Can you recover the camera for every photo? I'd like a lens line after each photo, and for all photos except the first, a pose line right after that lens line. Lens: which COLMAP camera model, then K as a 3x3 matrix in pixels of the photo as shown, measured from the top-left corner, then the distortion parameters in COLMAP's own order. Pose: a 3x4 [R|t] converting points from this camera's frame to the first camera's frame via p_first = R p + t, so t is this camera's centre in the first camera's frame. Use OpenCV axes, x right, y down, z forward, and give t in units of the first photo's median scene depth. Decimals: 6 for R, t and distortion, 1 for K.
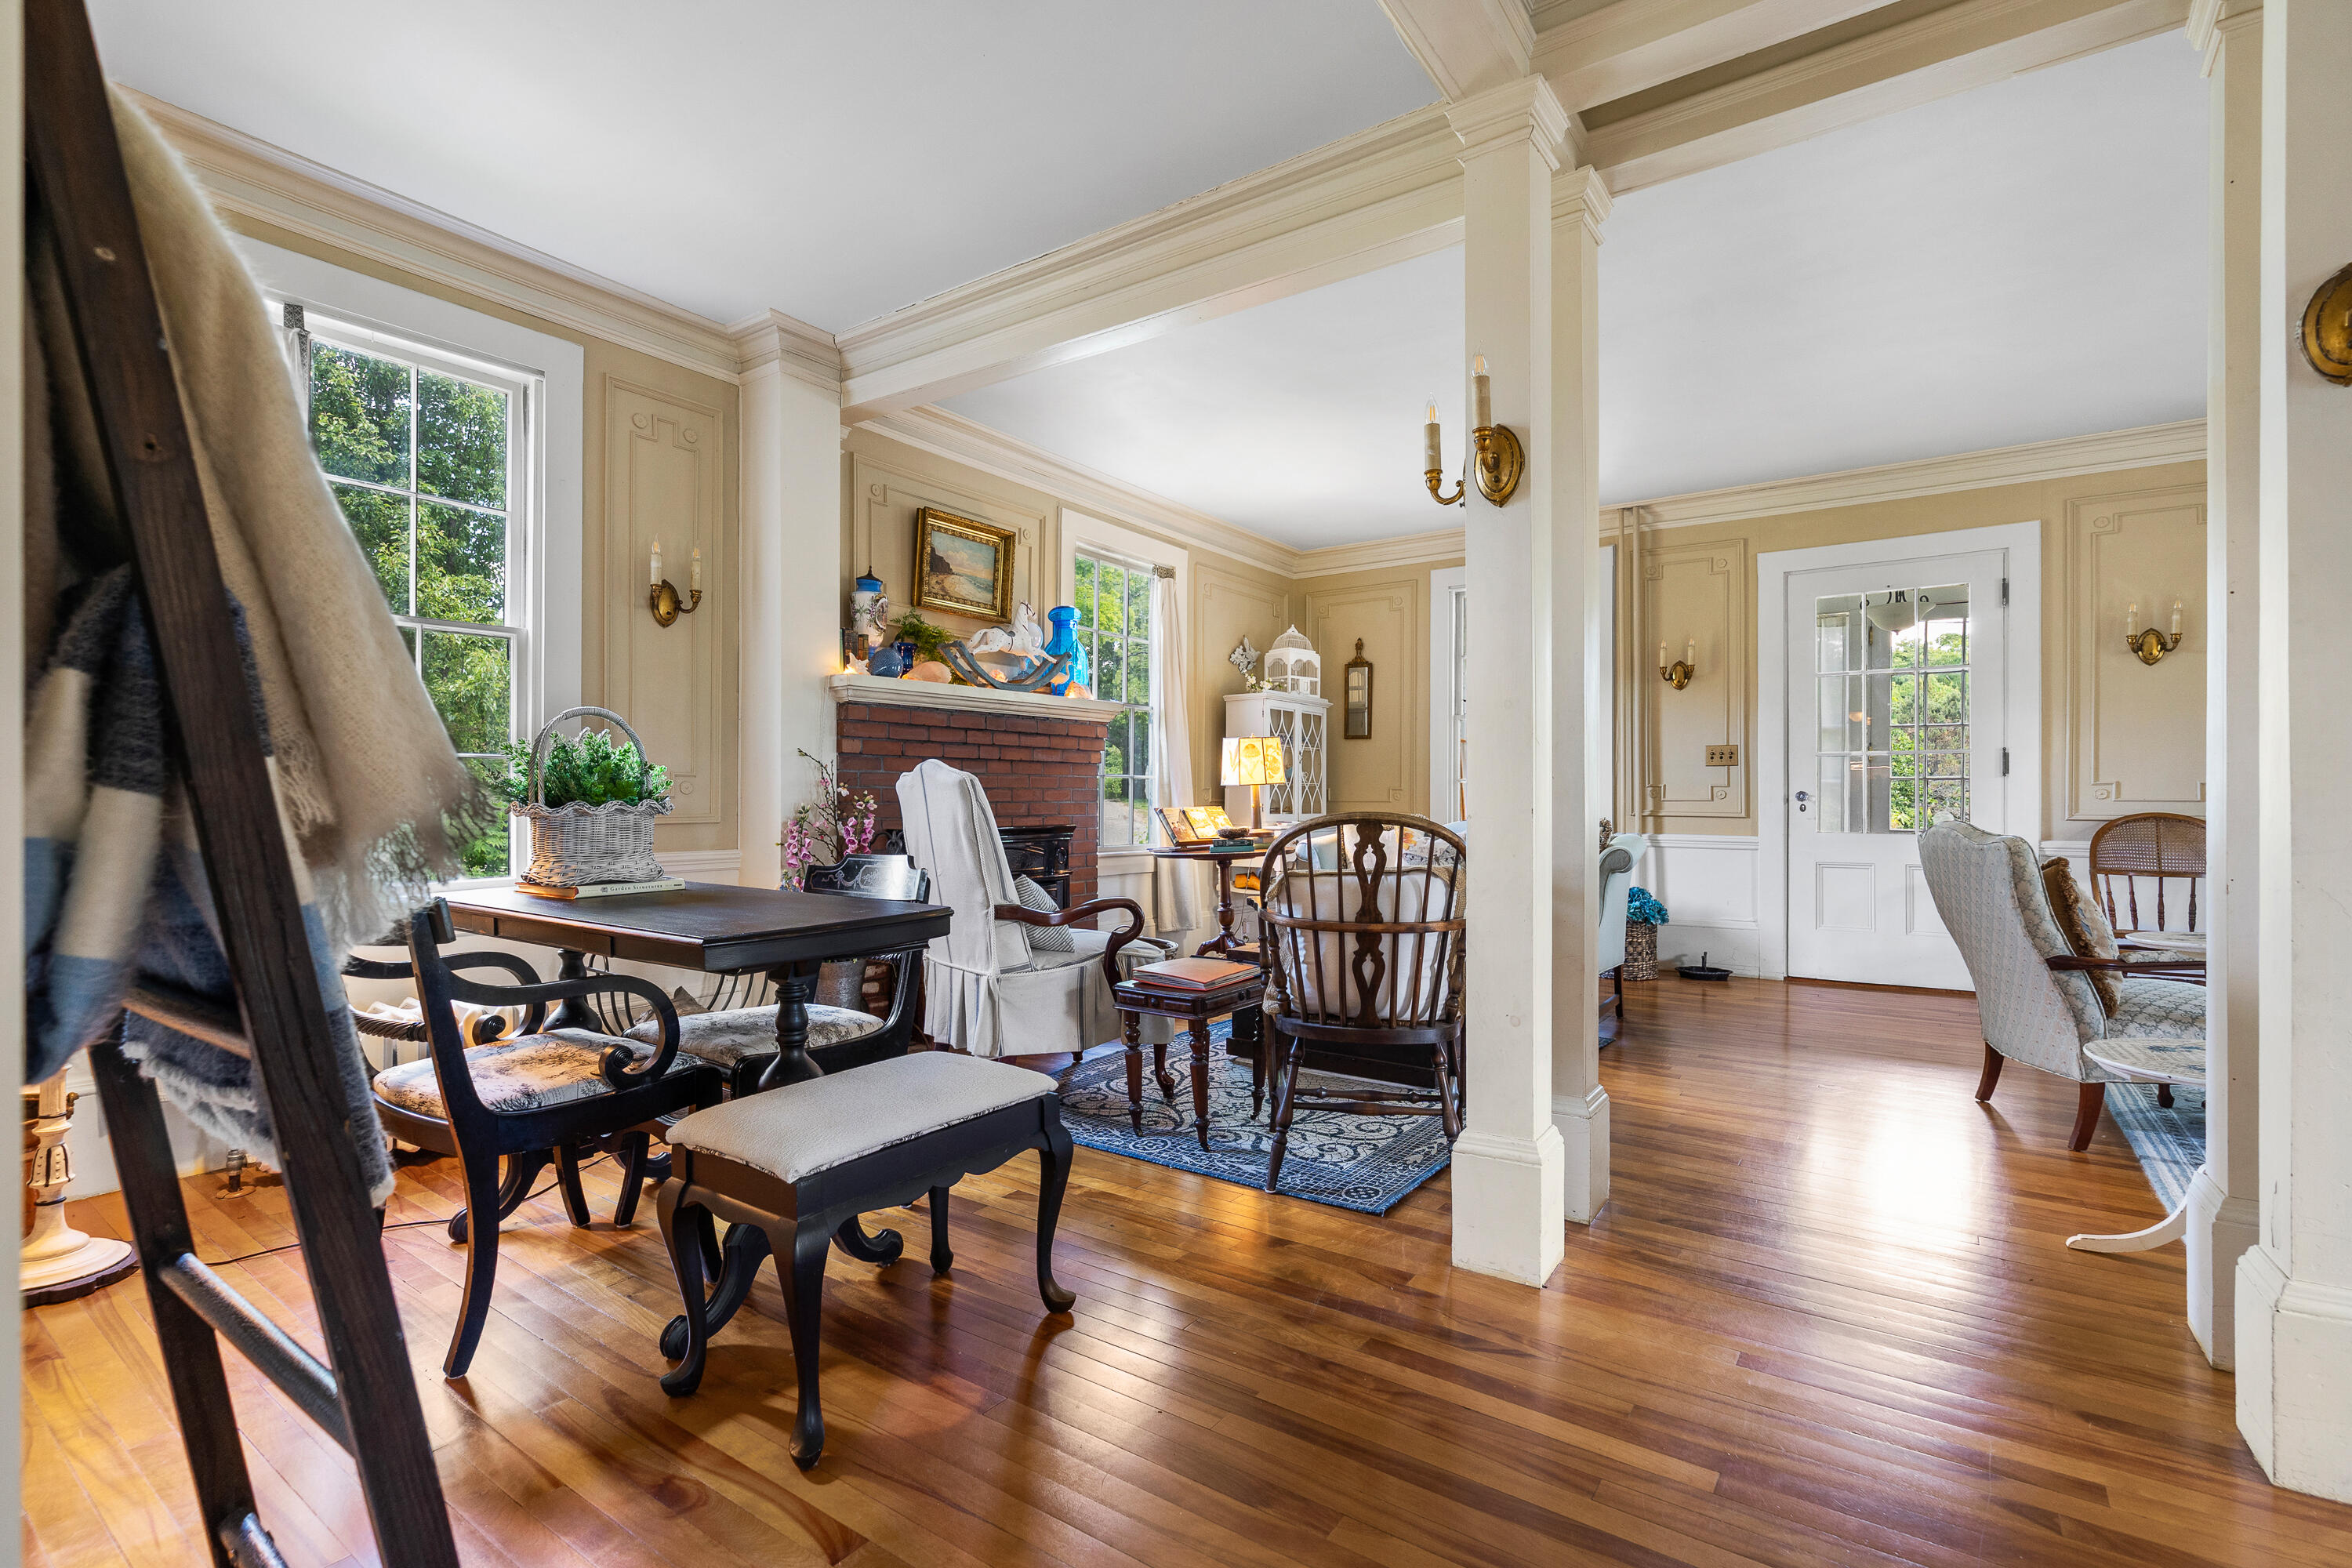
lens RADIAL K [[1082.2, 0, 1174.0], [0, 1082.2, 796.6], [0, 0, 1]] dist [-0.003551, 0.002007]
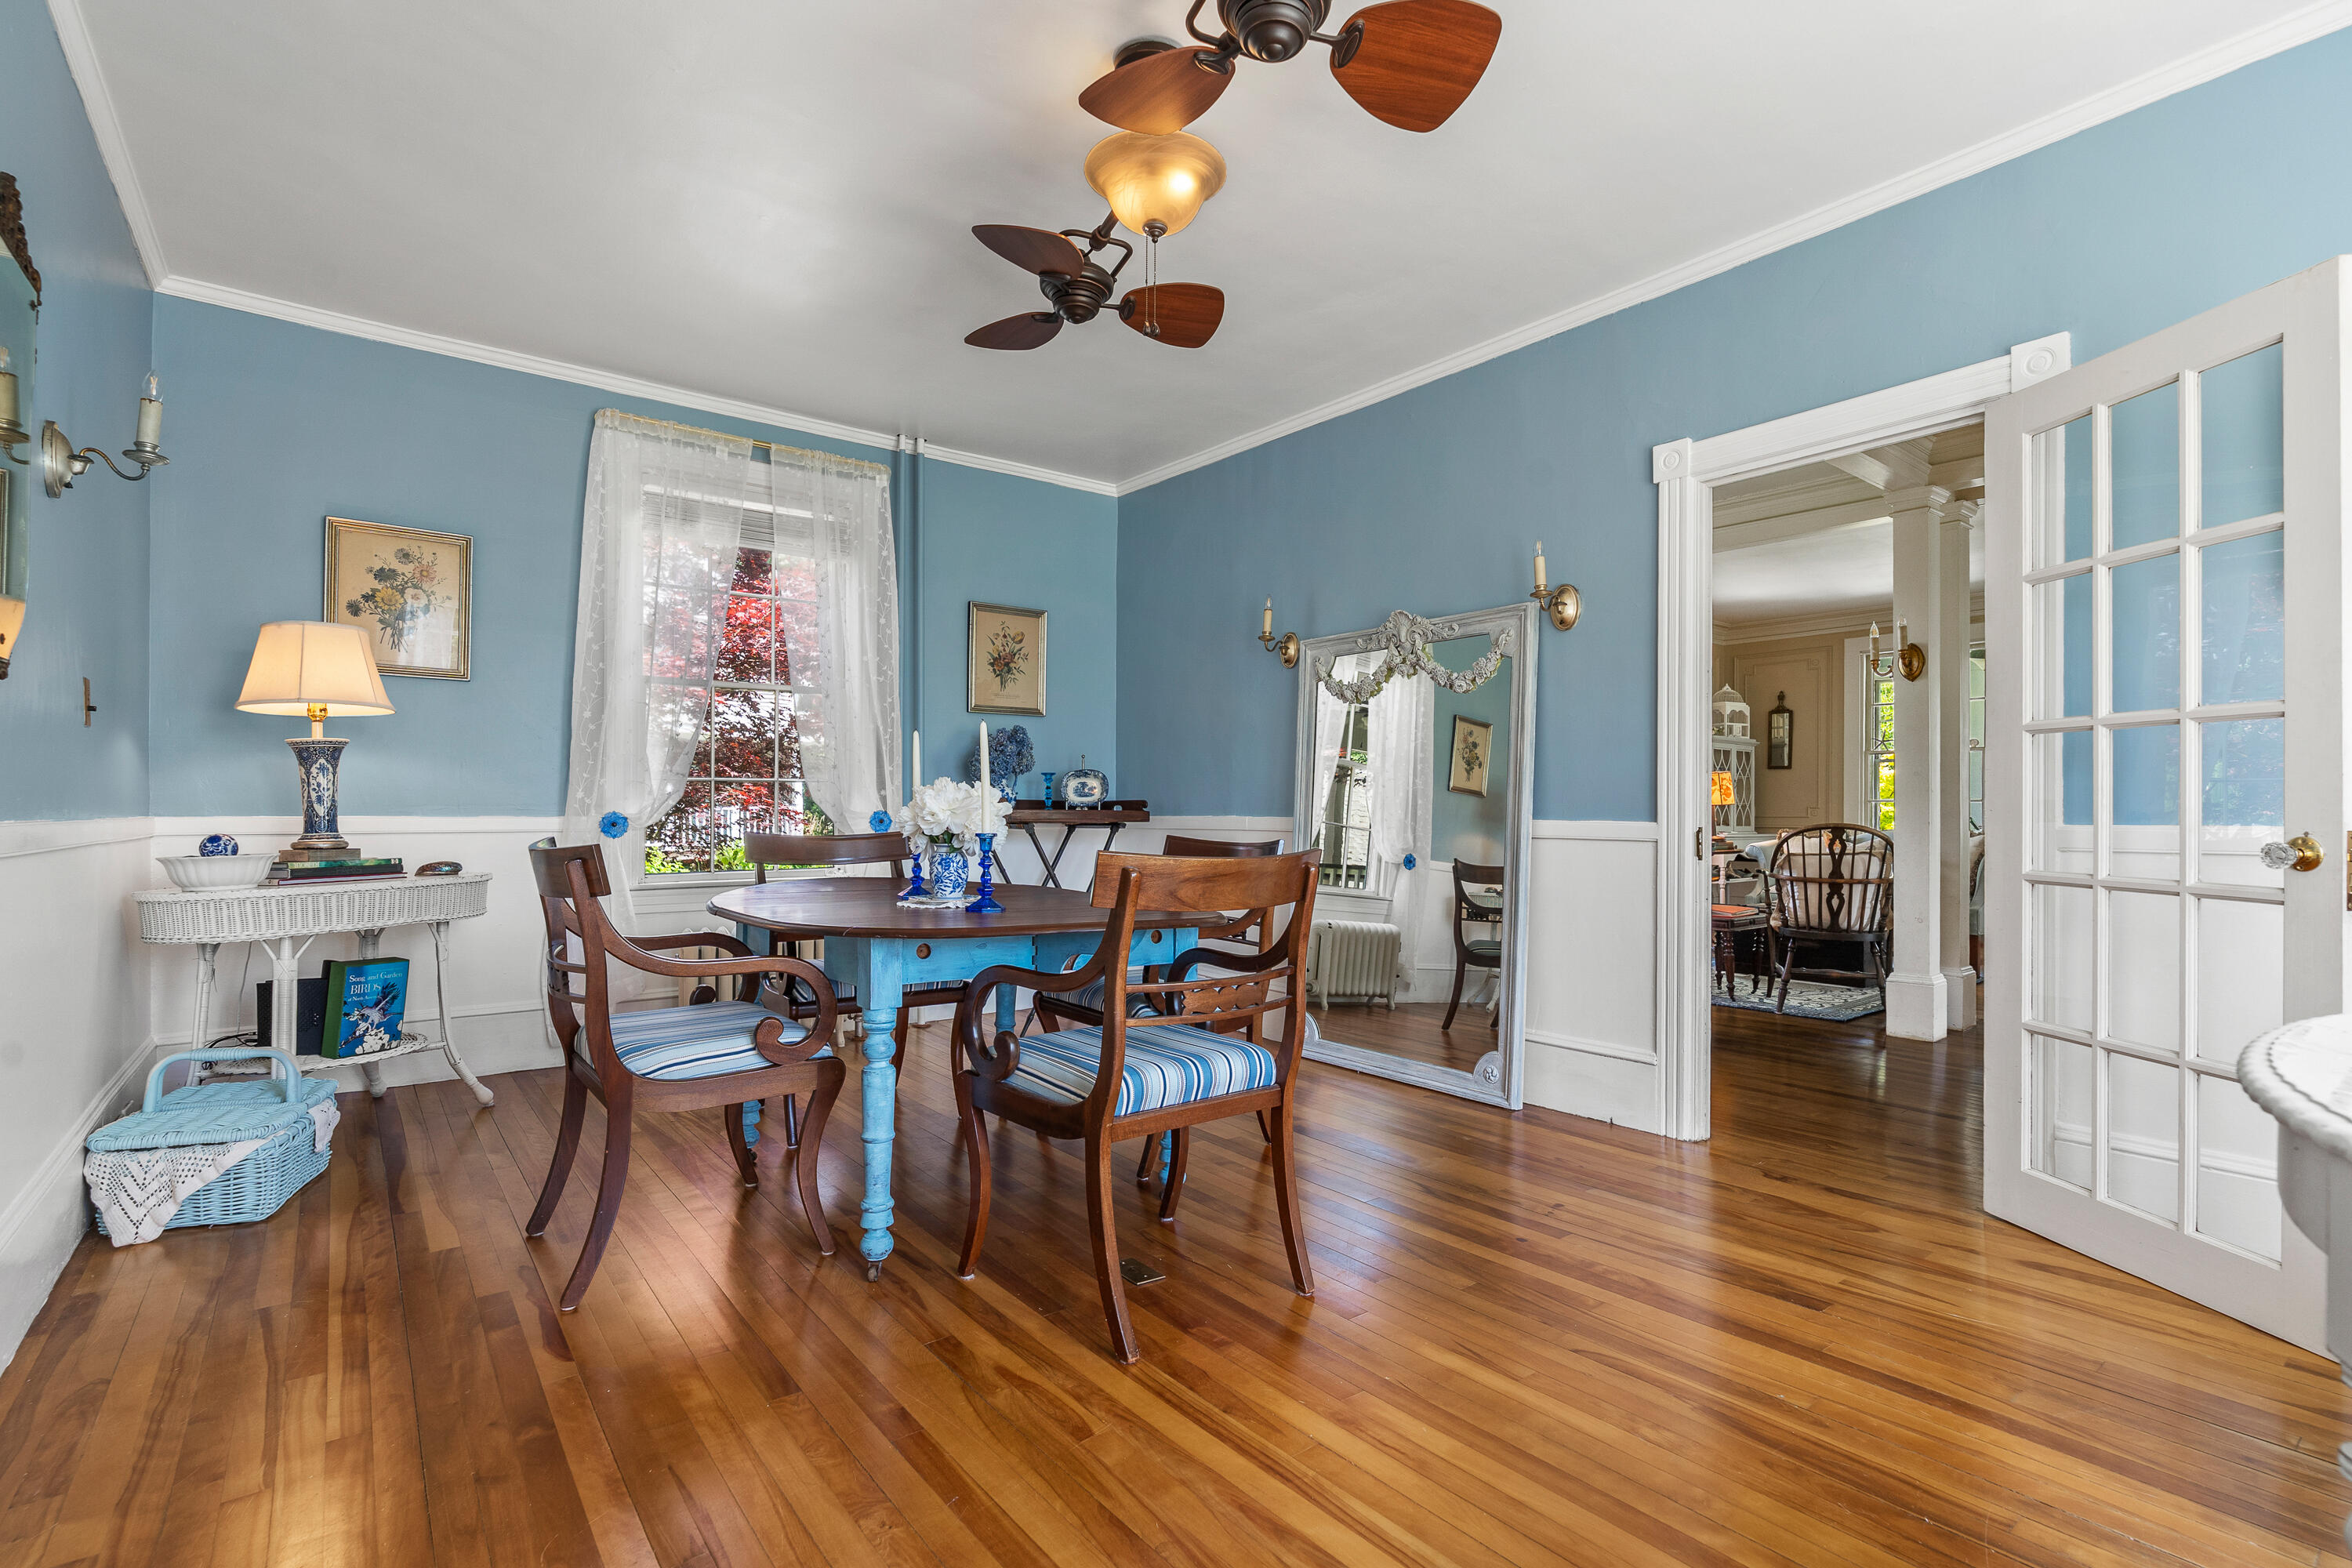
lens RADIAL K [[1082.2, 0, 1186.2], [0, 1082.2, 800.8], [0, 0, 1]] dist [-0.003551, 0.002007]
pose [[0.958348, 0.003085, -0.285585, -0.392003], [-0.004987, 0.999970, -0.005936, -0.009866], [0.285558, 0.007113, 0.958335, -1.231544]]
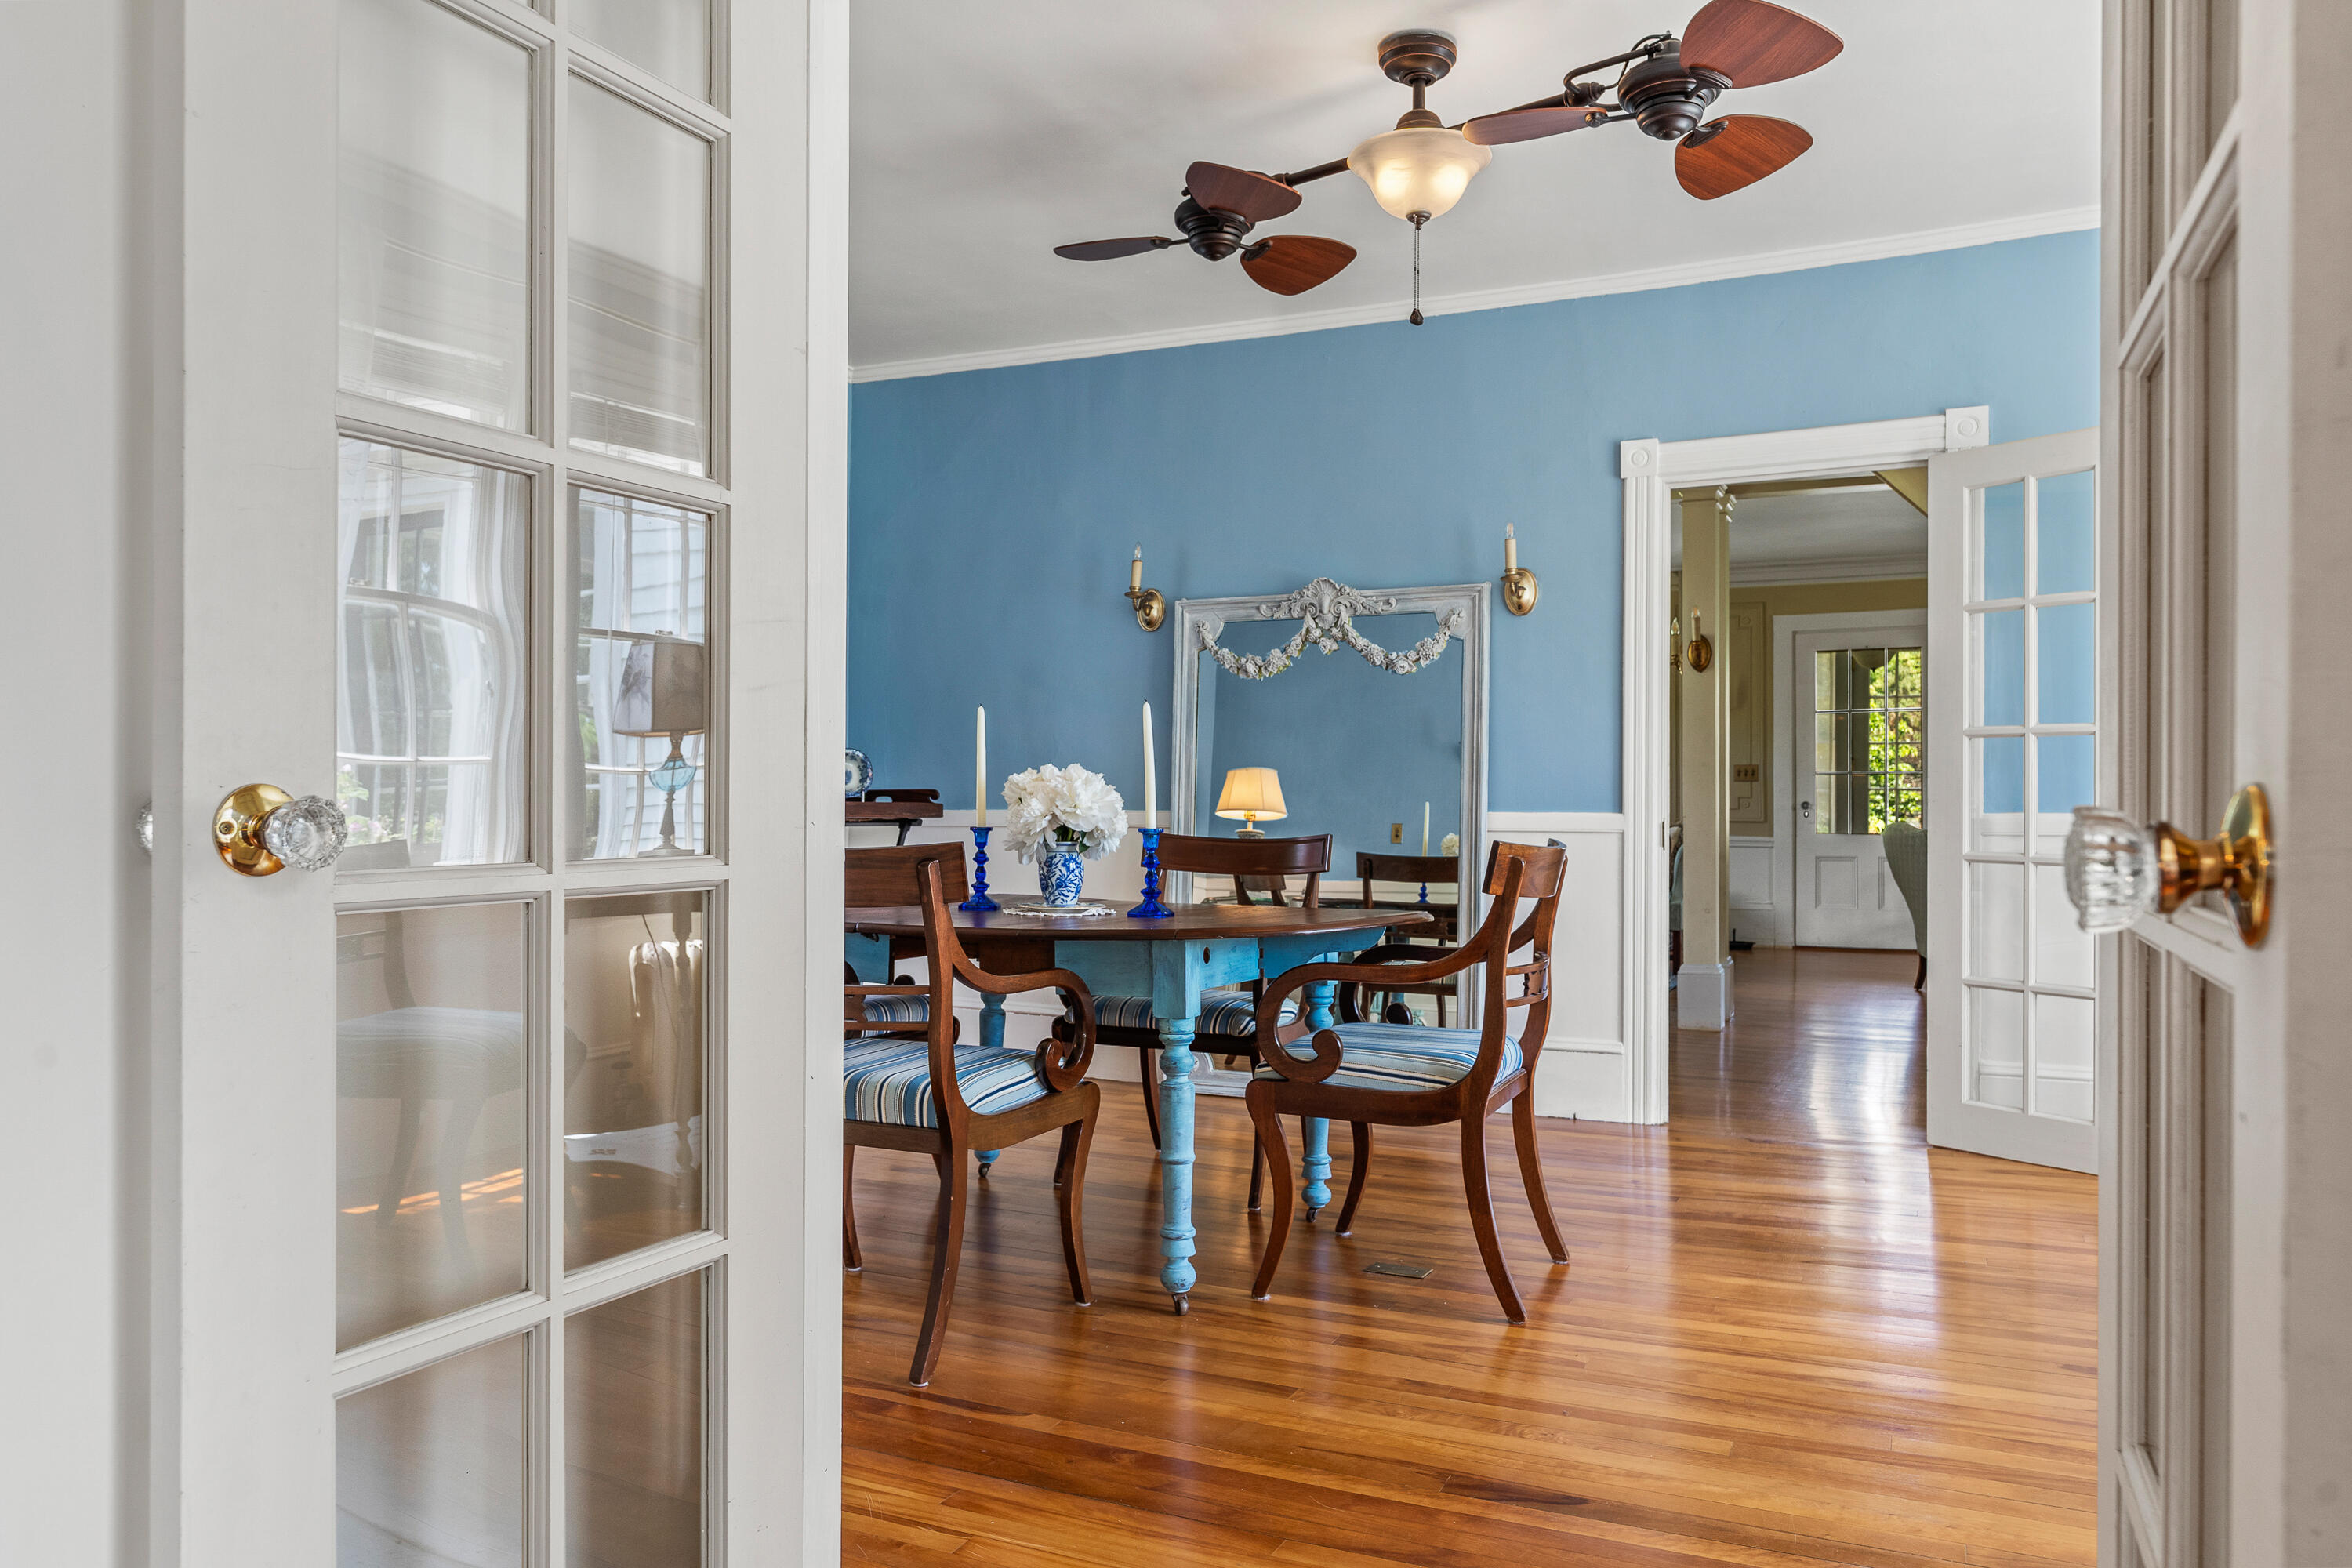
lens RADIAL K [[1588.7, 0, 1178.8], [0, 1588.7, 784.4], [0, 0, 1]] dist [0.001861, -0.000711]
pose [[0.984710, 0.005247, 0.174121, -1.065847], [-0.003616, 0.999947, -0.009686, -0.009429], [-0.174163, 0.008908, 0.984677, -1.617495]]
